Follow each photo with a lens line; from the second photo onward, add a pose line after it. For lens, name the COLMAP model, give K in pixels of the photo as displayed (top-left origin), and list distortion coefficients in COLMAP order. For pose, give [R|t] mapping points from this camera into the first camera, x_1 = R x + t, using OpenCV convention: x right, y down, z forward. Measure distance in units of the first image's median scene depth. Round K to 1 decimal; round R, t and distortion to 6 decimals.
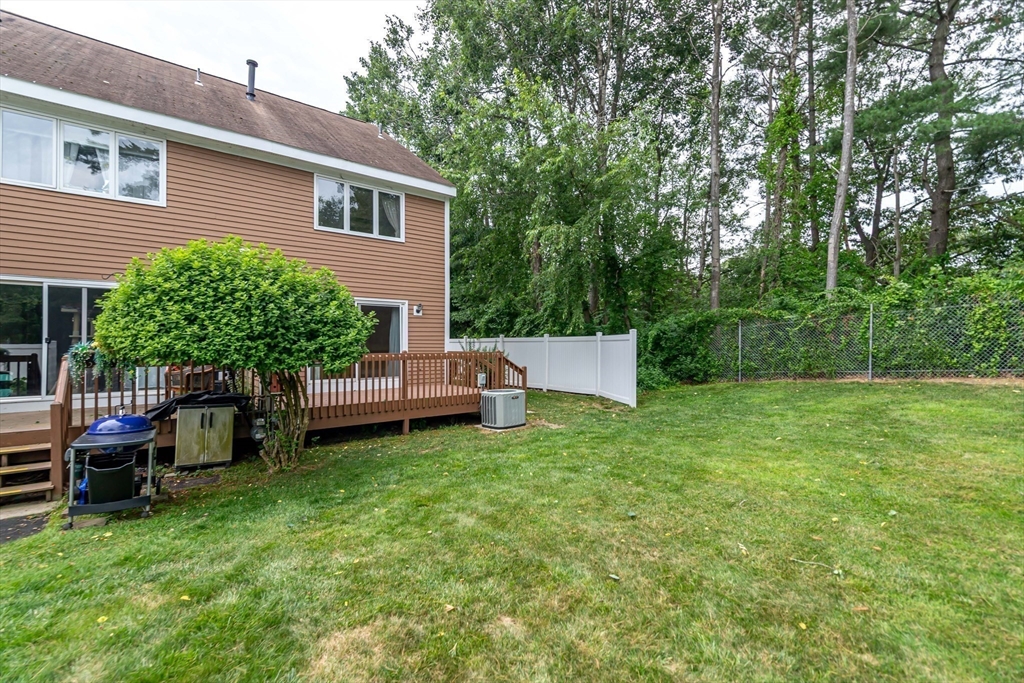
lens RADIAL K [[447.9, 0, 505.2], [0, 447.9, 341.2], [0, 0, 1]] dist [0.001844, 0.000297]
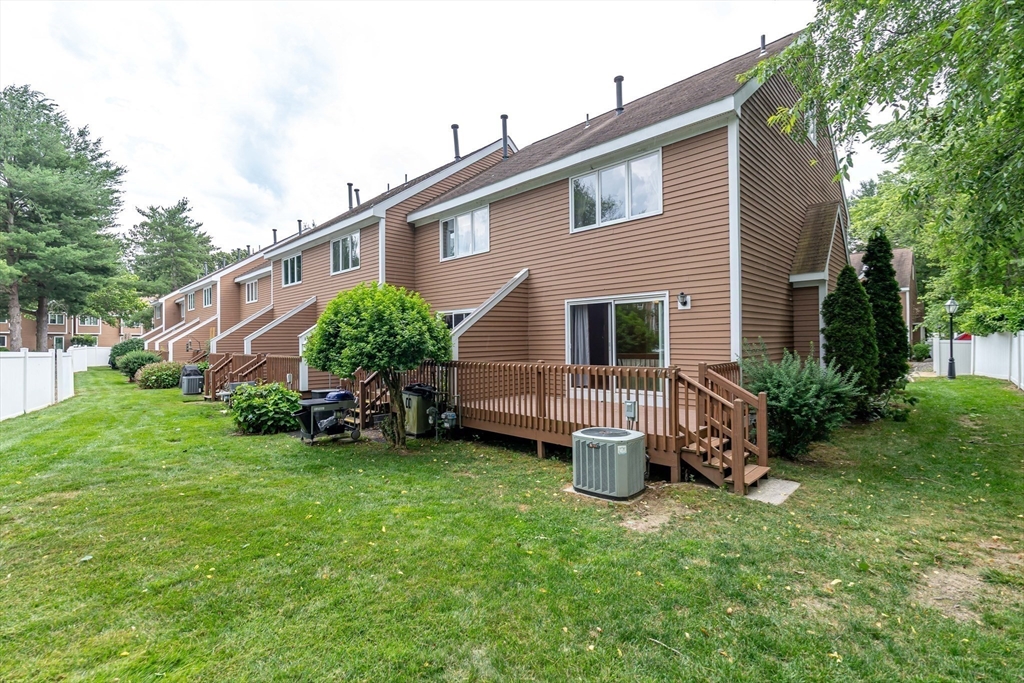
lens RADIAL K [[447.9, 0, 505.2], [0, 447.9, 341.2], [0, 0, 1]] dist [0.001844, 0.000297]
pose [[0.126403, 0.001116, -0.991978, 0.498125], [0.018989, 0.999813, 0.003544, -0.016148], [0.991797, -0.019285, 0.126358, 0.667080]]
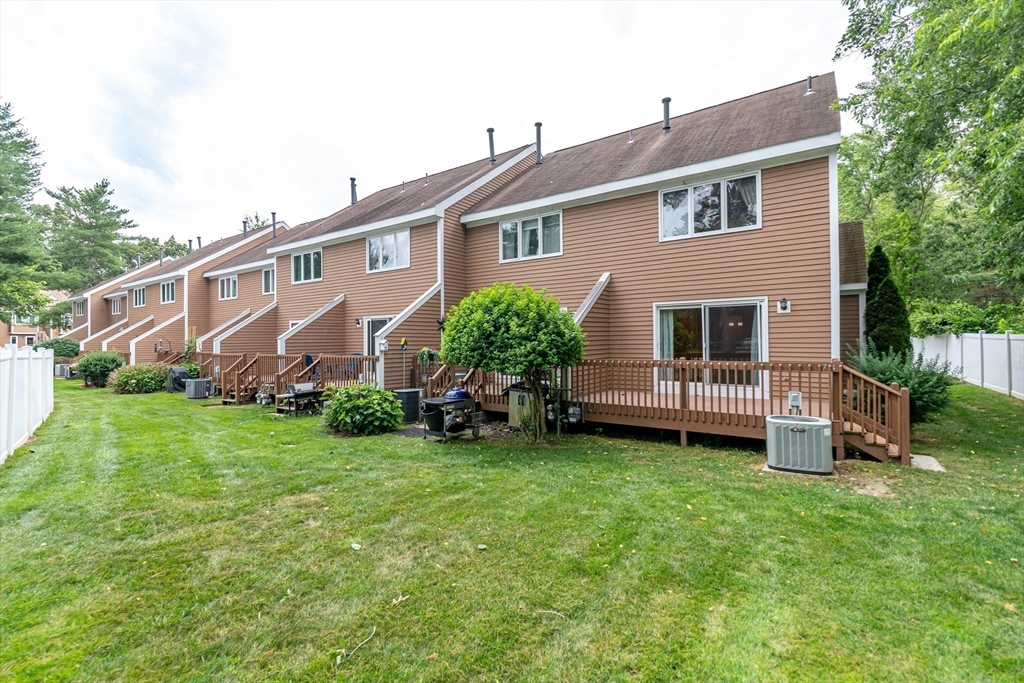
lens RADIAL K [[447.9, 0, 505.2], [0, 447.9, 341.2], [0, 0, 1]] dist [0.001844, 0.000297]
pose [[0.286234, -0.001179, -0.958159, 0.462952], [0.016414, 0.999859, 0.003673, -0.018819], [0.958019, -0.016779, 0.286213, 0.301804]]
